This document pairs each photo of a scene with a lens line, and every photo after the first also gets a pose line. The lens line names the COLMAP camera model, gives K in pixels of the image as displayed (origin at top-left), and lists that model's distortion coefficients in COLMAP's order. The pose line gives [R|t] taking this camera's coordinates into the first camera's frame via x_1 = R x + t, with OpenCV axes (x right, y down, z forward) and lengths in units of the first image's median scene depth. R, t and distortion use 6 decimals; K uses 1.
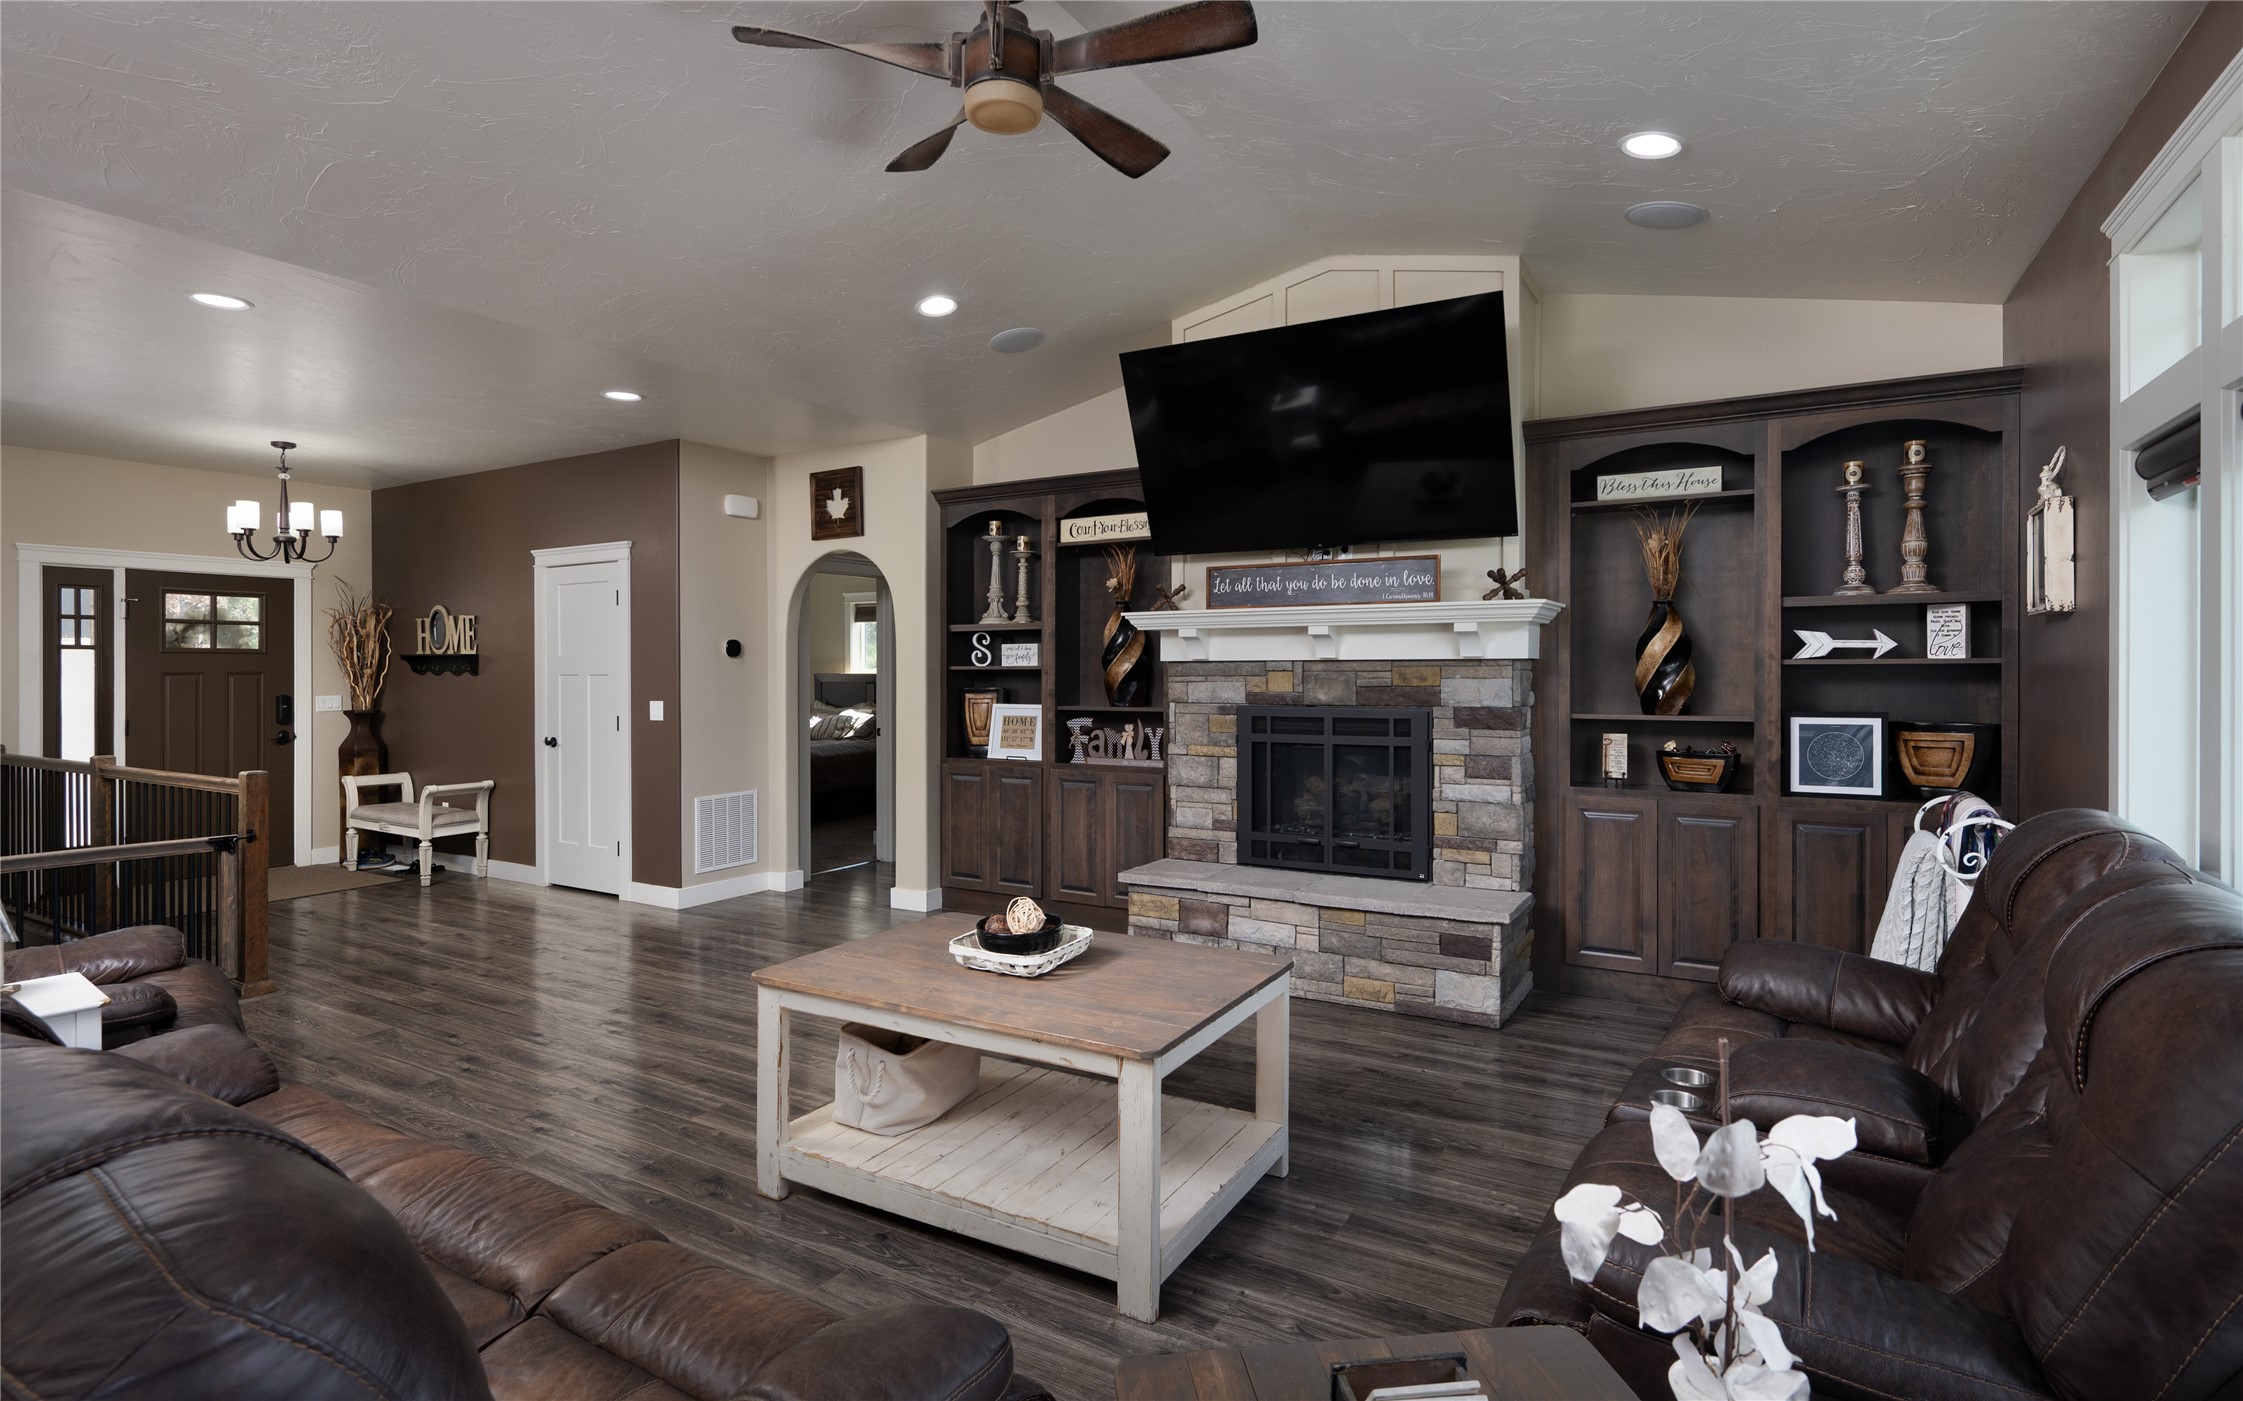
lens RADIAL K [[1076.3, 0, 1136.0], [0, 1076.3, 670.0], [0, 0, 1]] dist [-0.002893, -0.000457]
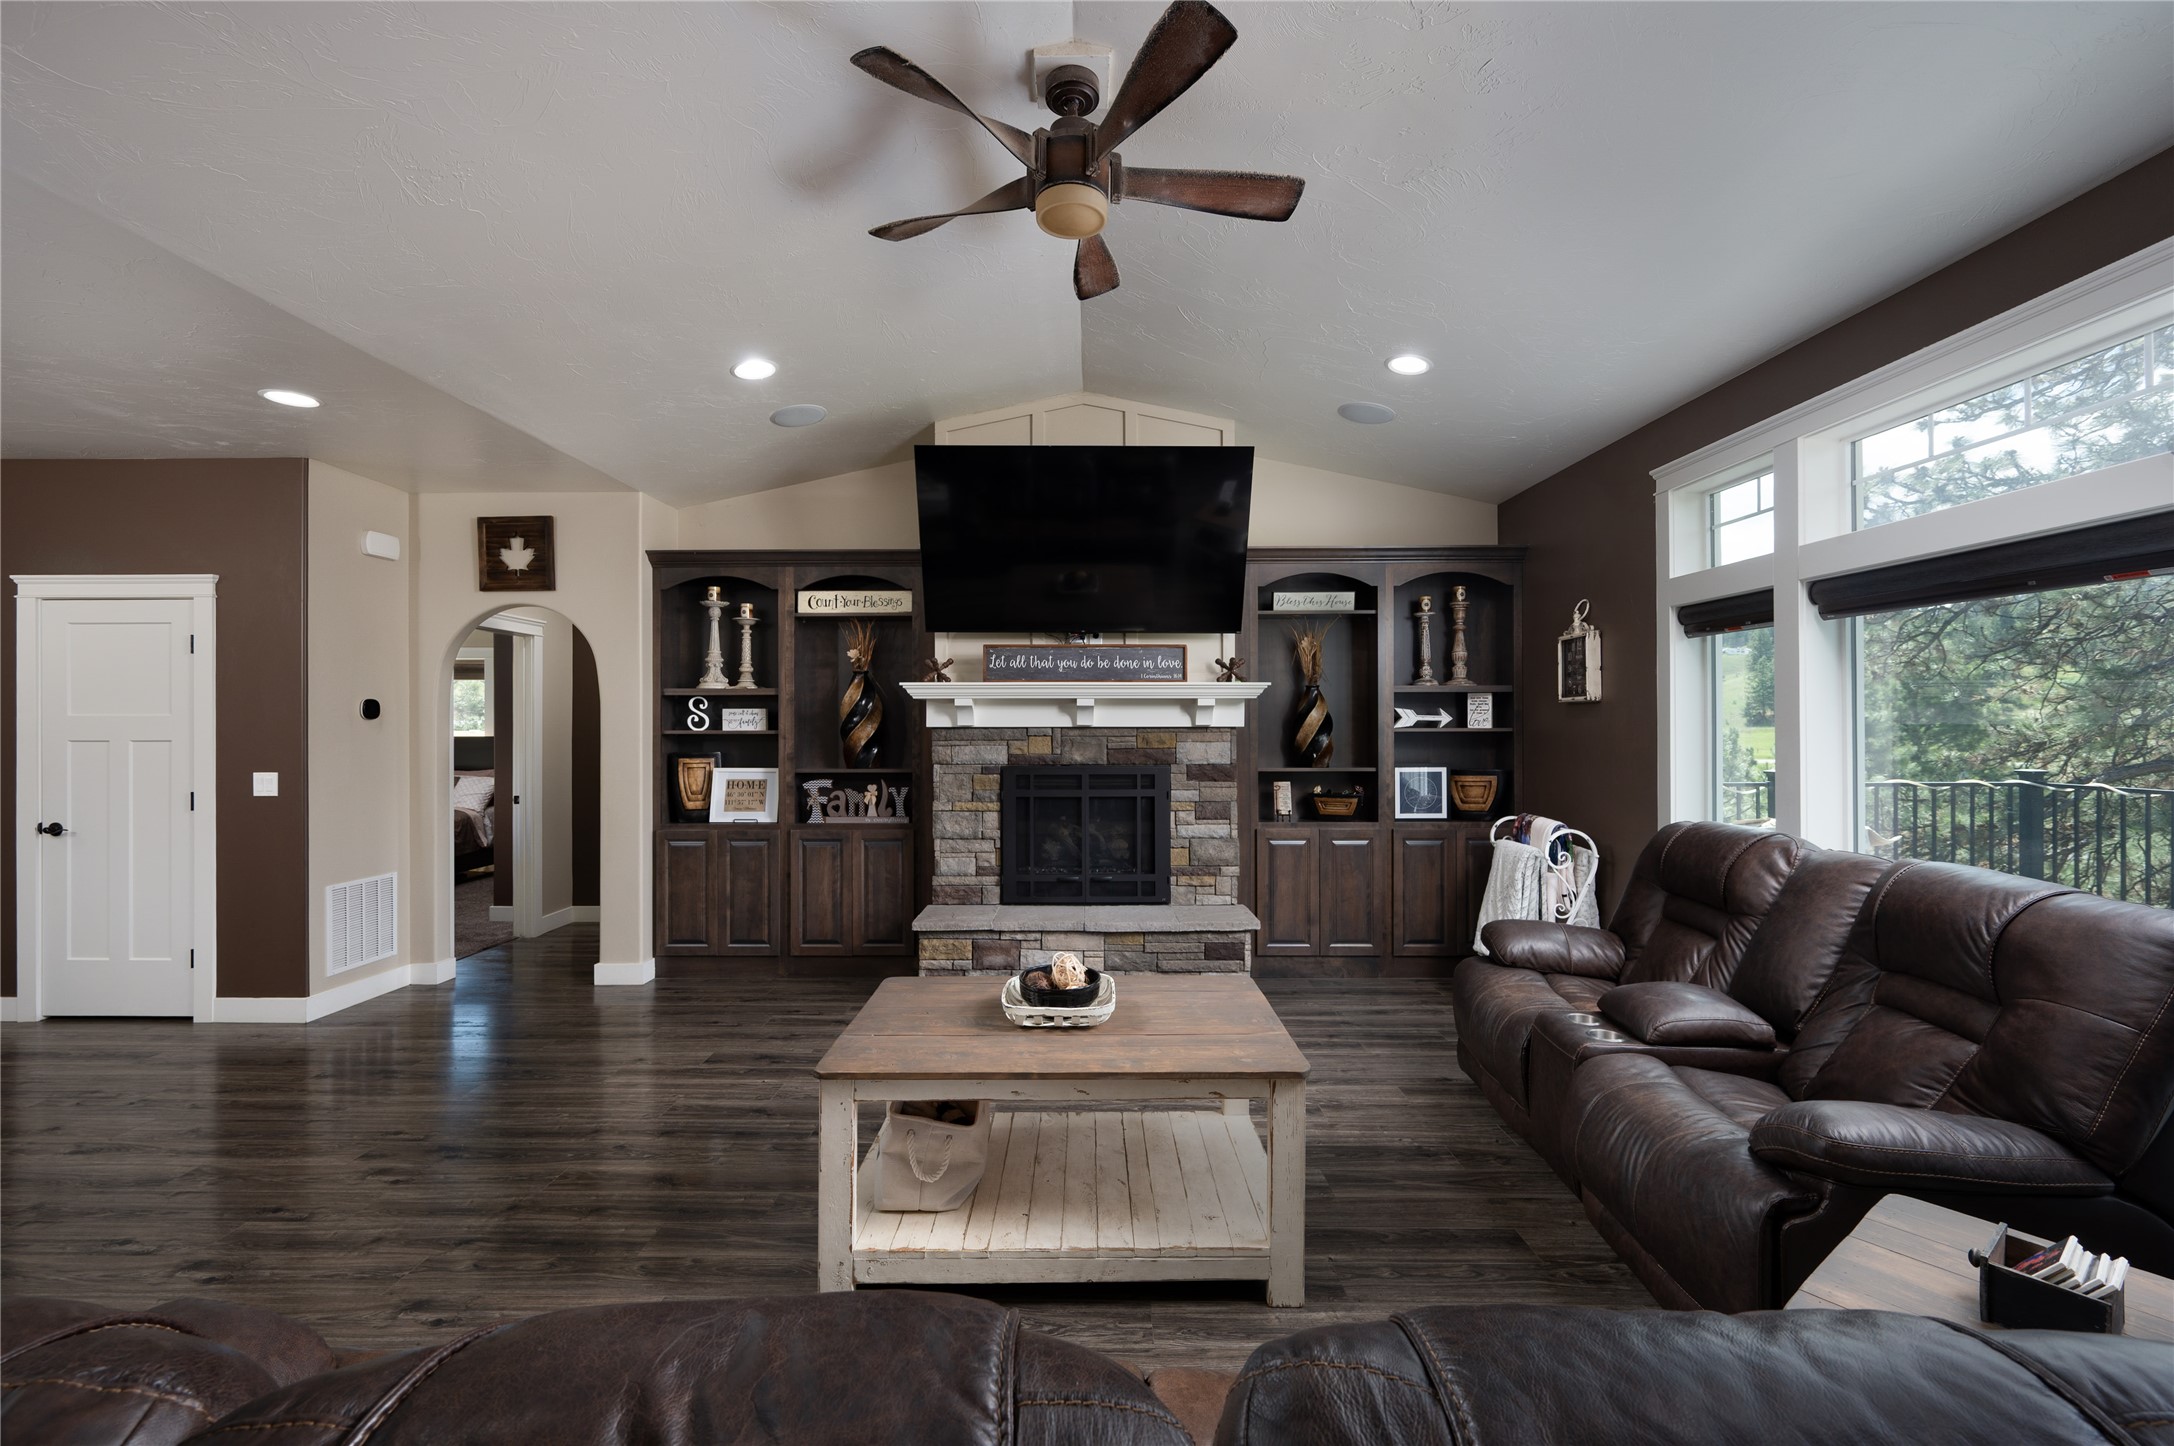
lens RADIAL K [[894.6, 0, 1087.0], [0, 894.6, 723.0], [0, 0, 1]] dist [-0.000620, 0.000003]
pose [[0.870457, 0.005695, 0.492211, -0.274377], [-0.001420, 0.999958, -0.009059, -0.004041], [-0.492242, 0.007187, 0.870429, 0.112799]]
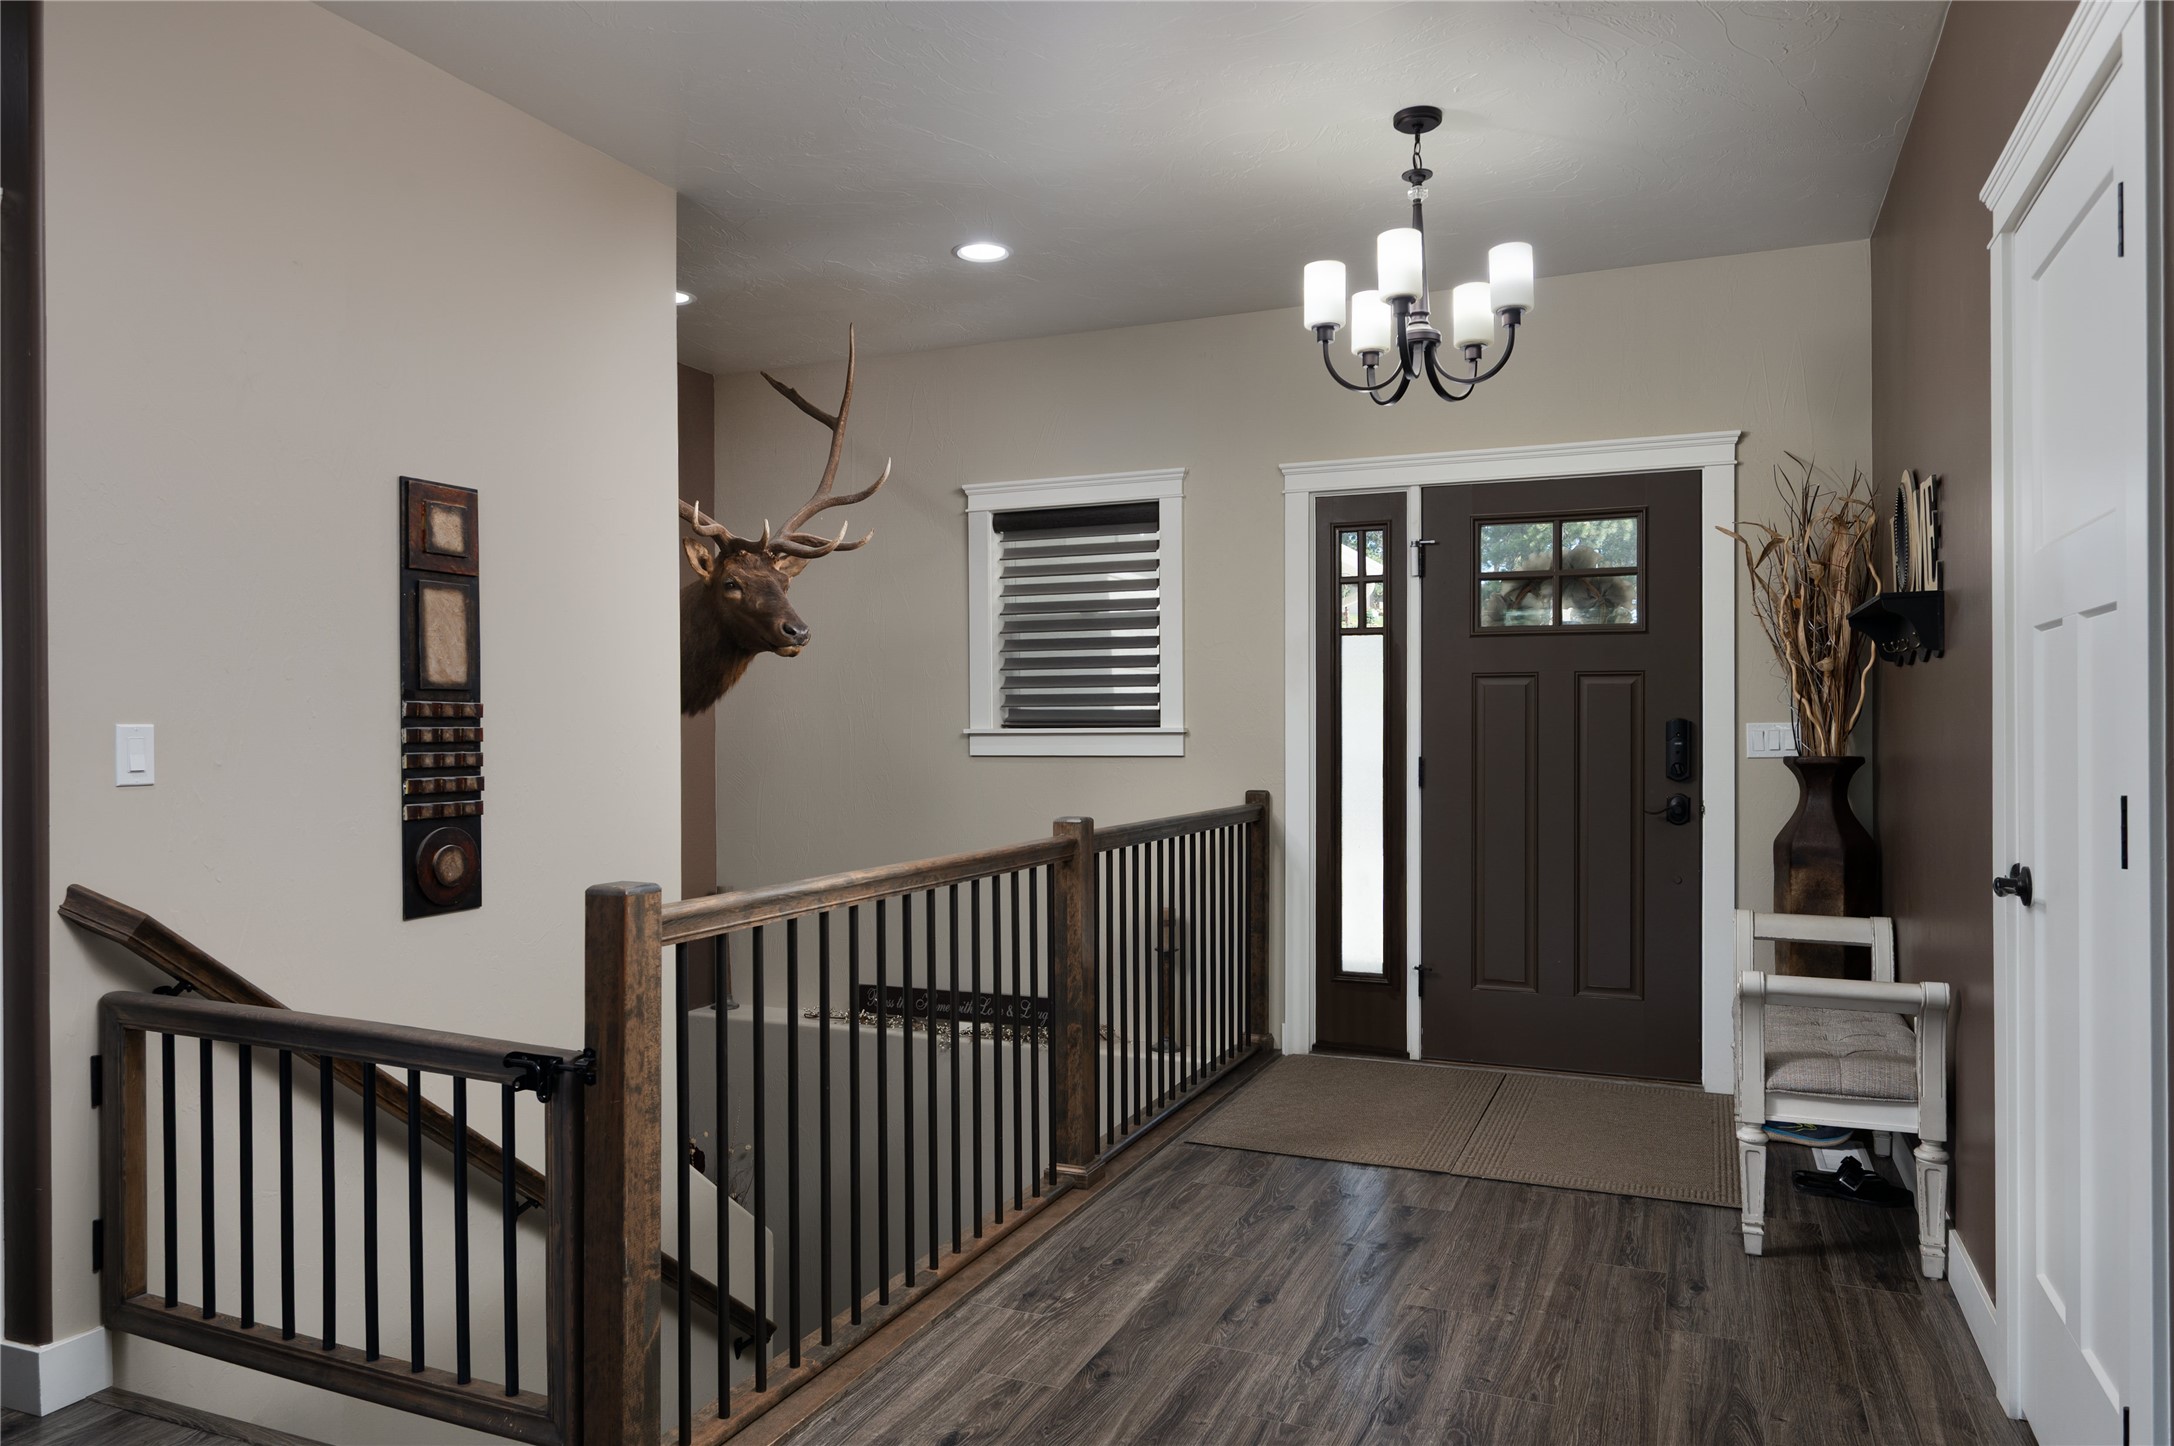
lens RADIAL K [[1426.0, 0, 1087.0], [0, 1426.0, 723.0], [0, 0, 1]] dist [-0.000933, -0.000616]
pose [[0.117492, -0.001444, -0.993073, -0.282751], [-0.001814, 0.999997, -0.001669, 0.036306], [0.993072, 0.001997, 0.117489, 0.921330]]
